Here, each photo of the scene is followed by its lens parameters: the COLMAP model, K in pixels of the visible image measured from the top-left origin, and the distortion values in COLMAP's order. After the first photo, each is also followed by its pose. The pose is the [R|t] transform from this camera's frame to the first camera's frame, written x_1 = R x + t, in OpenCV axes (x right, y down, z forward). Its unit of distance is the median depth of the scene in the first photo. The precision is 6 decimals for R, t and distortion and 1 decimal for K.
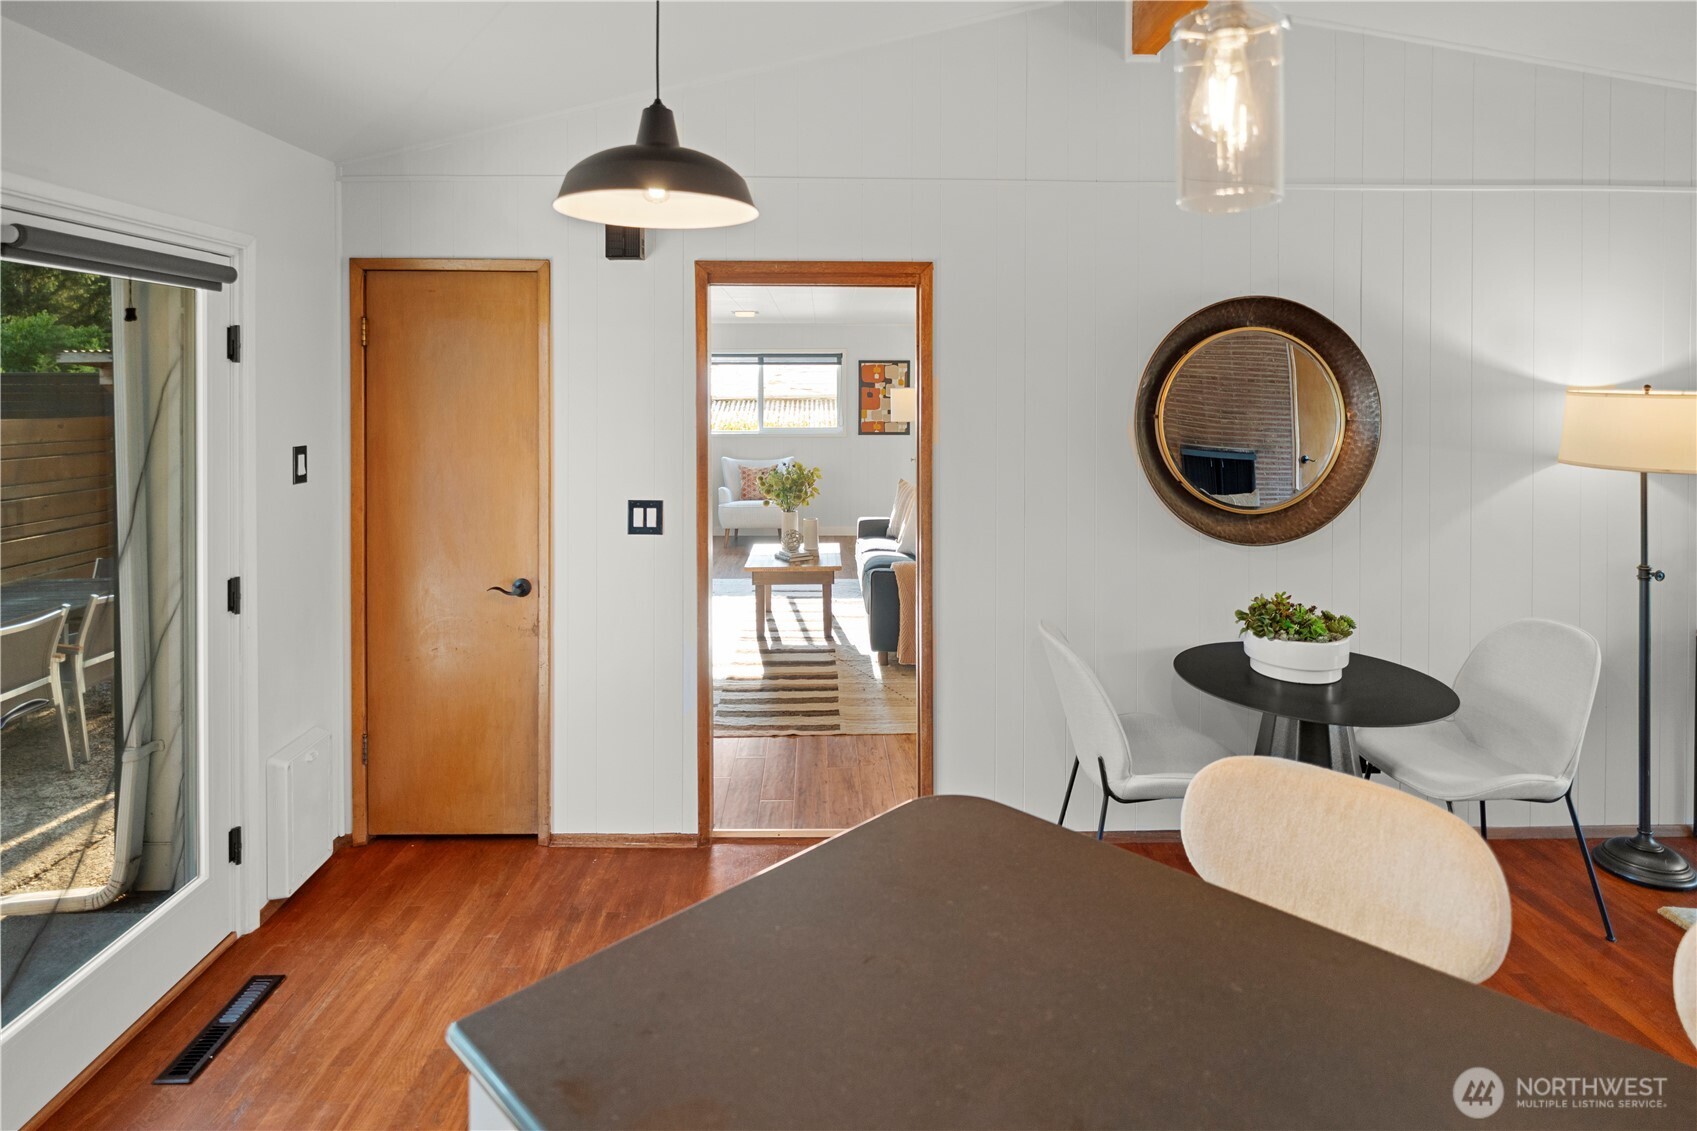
lens RADIAL K [[926.0, 0, 848.4], [0, 926.0, 389.2], [0, 0, 1]] dist [-0.001223, -0.000177]
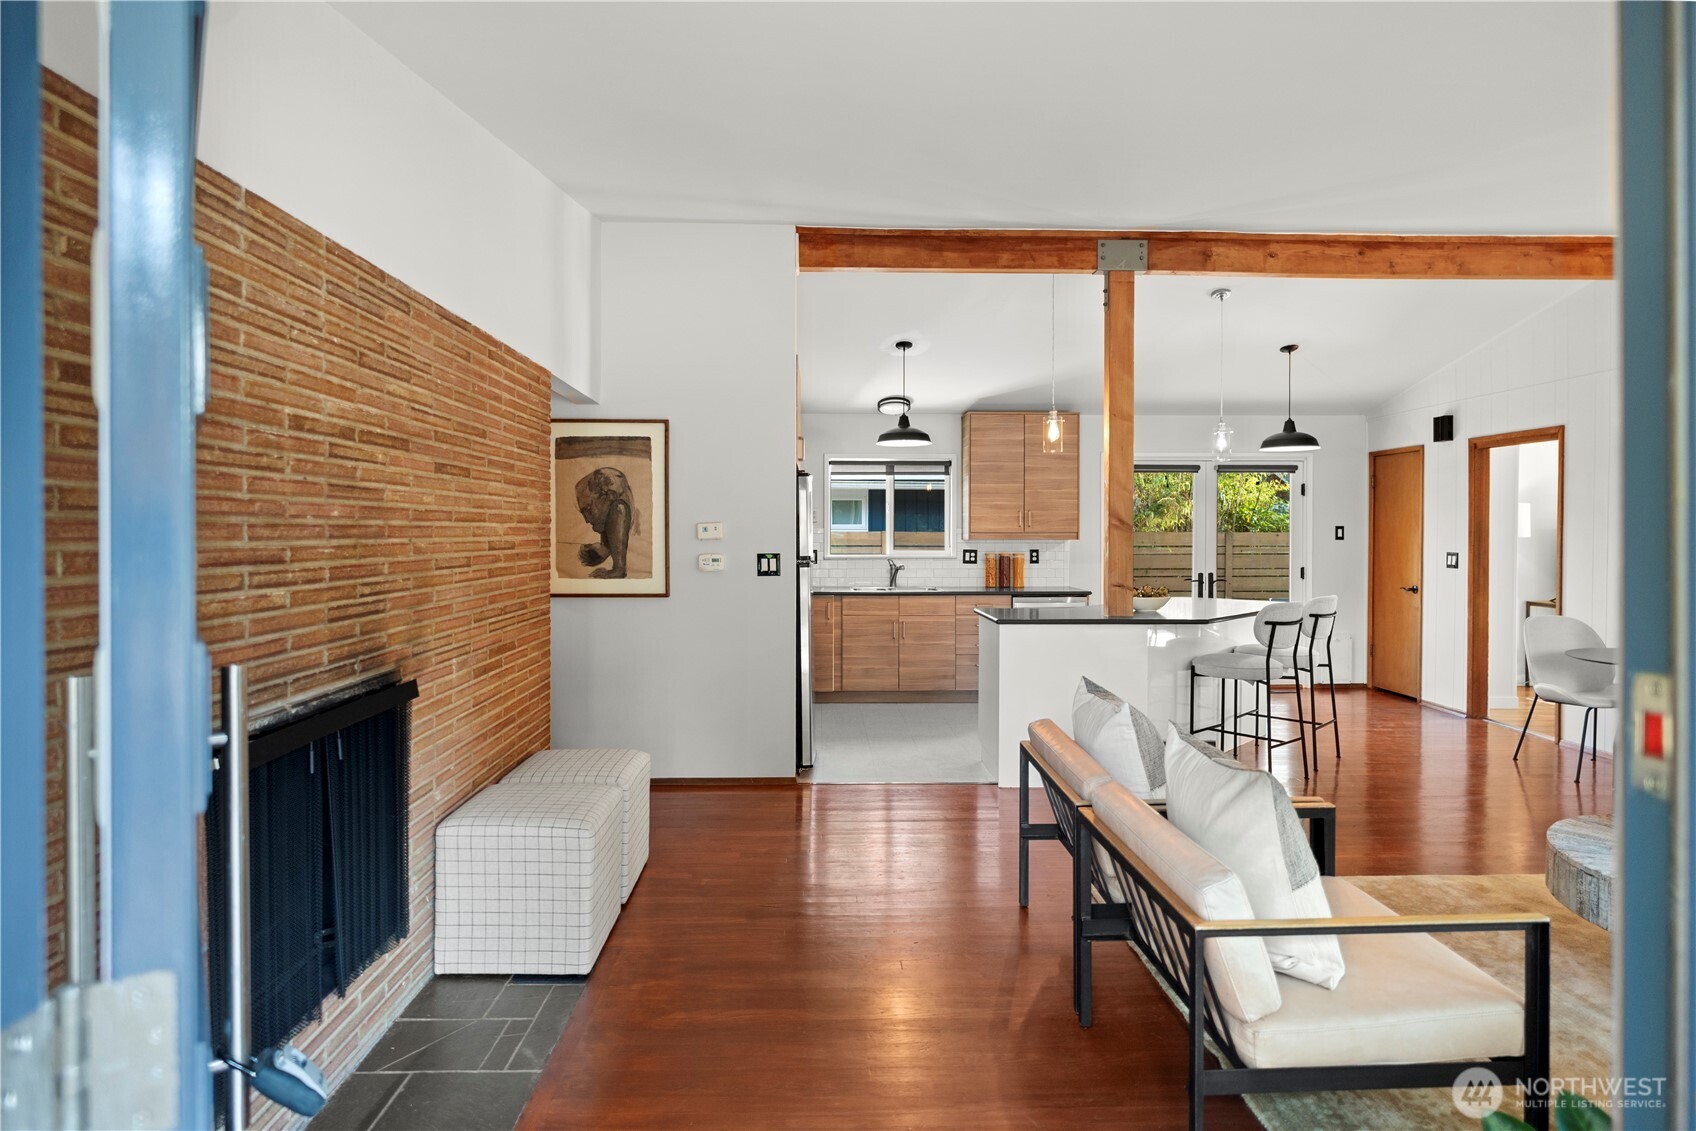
lens RADIAL K [[896.4, 0, 840.9], [0, 896.4, 537.1], [0, 0, 1]] dist [0.000809, -0.000334]
pose [[0.003120, 0.004768, -0.999984, 1.873785], [-0.003483, 0.999983, 0.004757, 0.080262], [0.999989, 0.003468, 0.003136, -0.430330]]
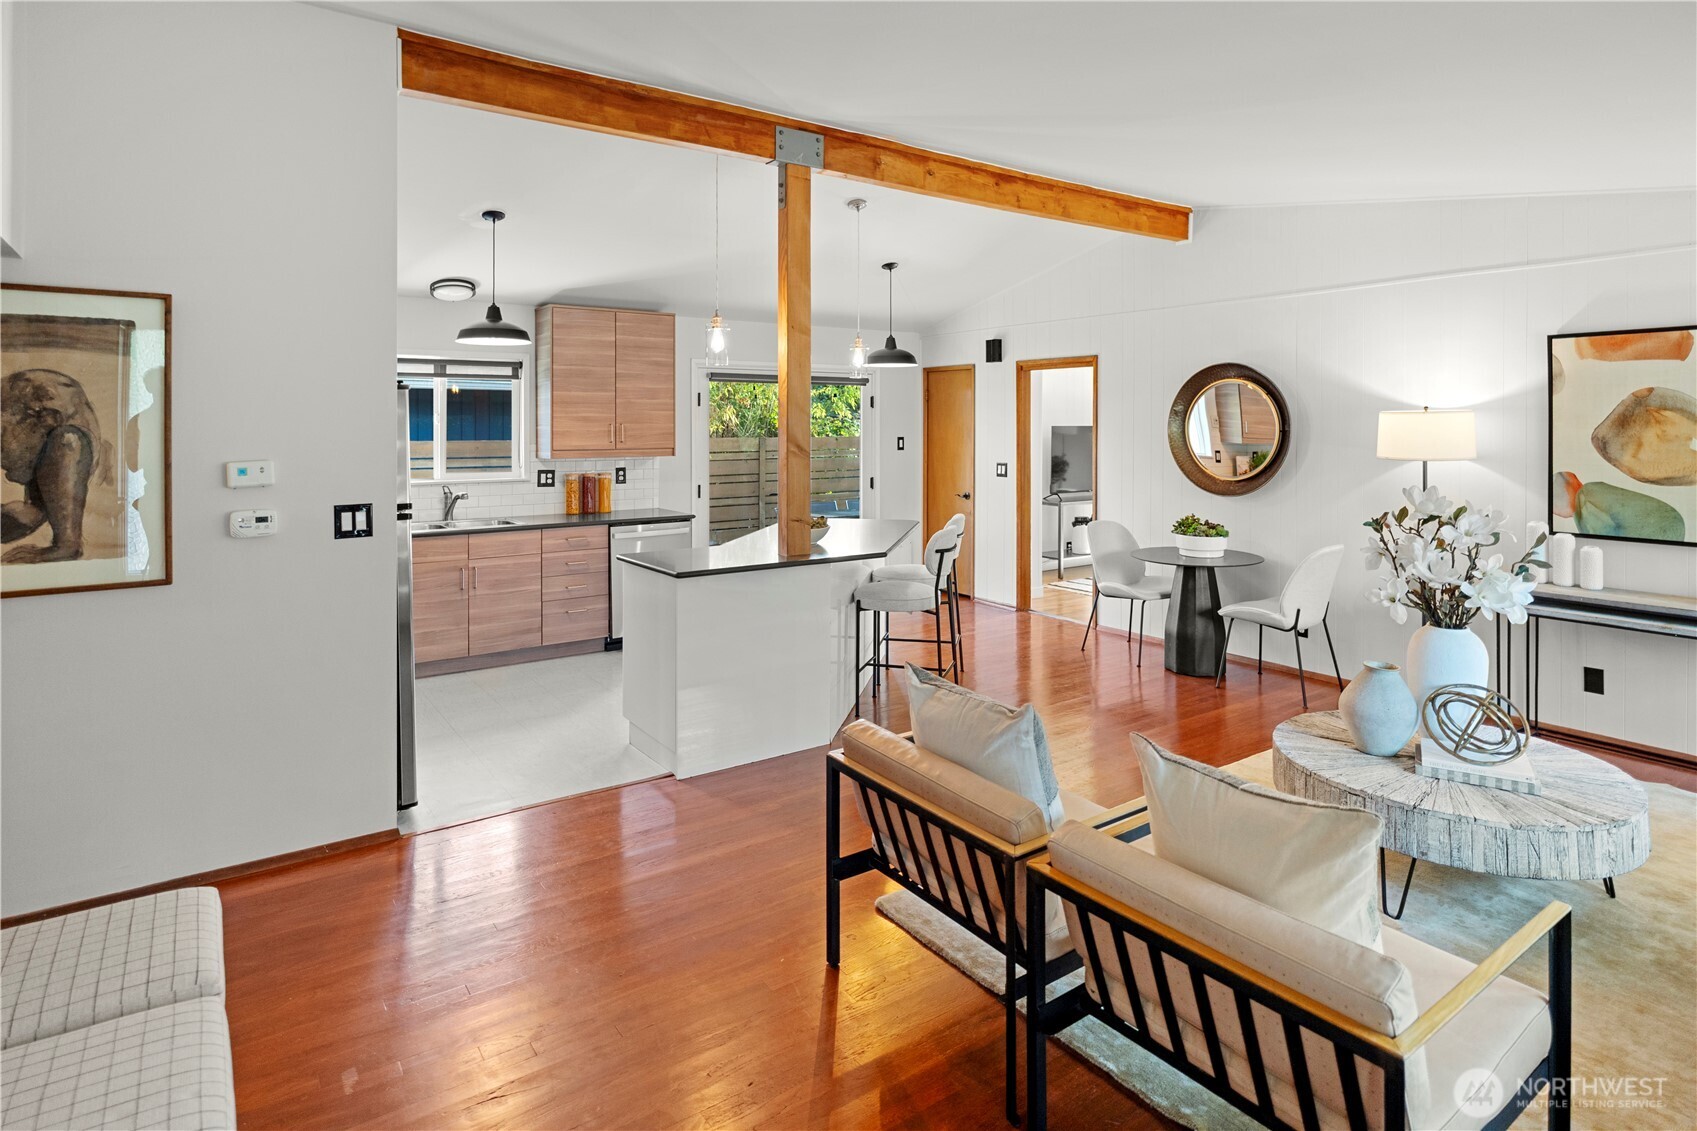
lens RADIAL K [[922.0, 0, 846.2], [0, 922.0, 426.7], [0, 0, 1]] dist [0.000270, 0.000526]
pose [[0.556517, 0.000382, -0.830836, 1.545676], [-0.000644, 1.000000, 0.000029, 0.027758], [0.830836, 0.000519, 0.556517, -0.662856]]
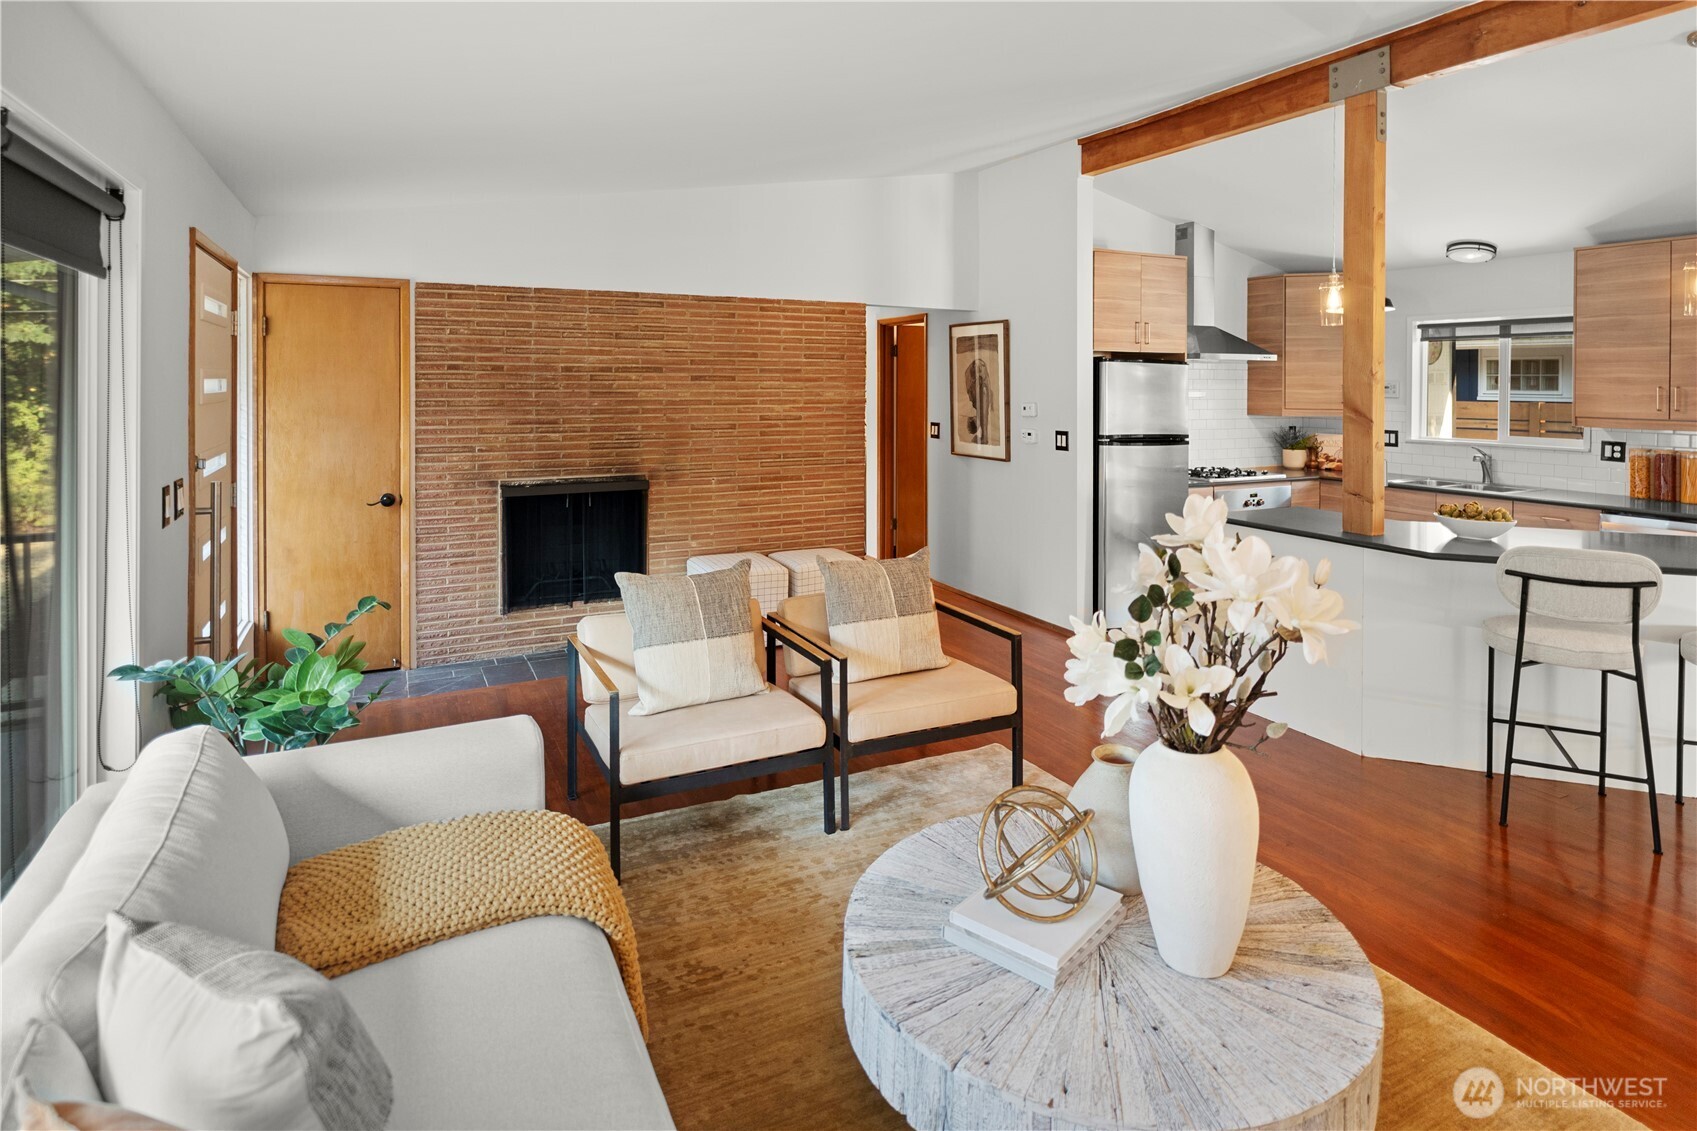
lens RADIAL K [[926.0, 0, 848.4], [0, 926.0, 389.2], [0, 0, 1]] dist [-0.001223, -0.000177]
pose [[-0.906725, -0.002364, -0.421716, 1.491368], [-0.007740, 0.999909, 0.011035, 0.019099], [0.421651, 0.013270, -0.906661, 0.882653]]
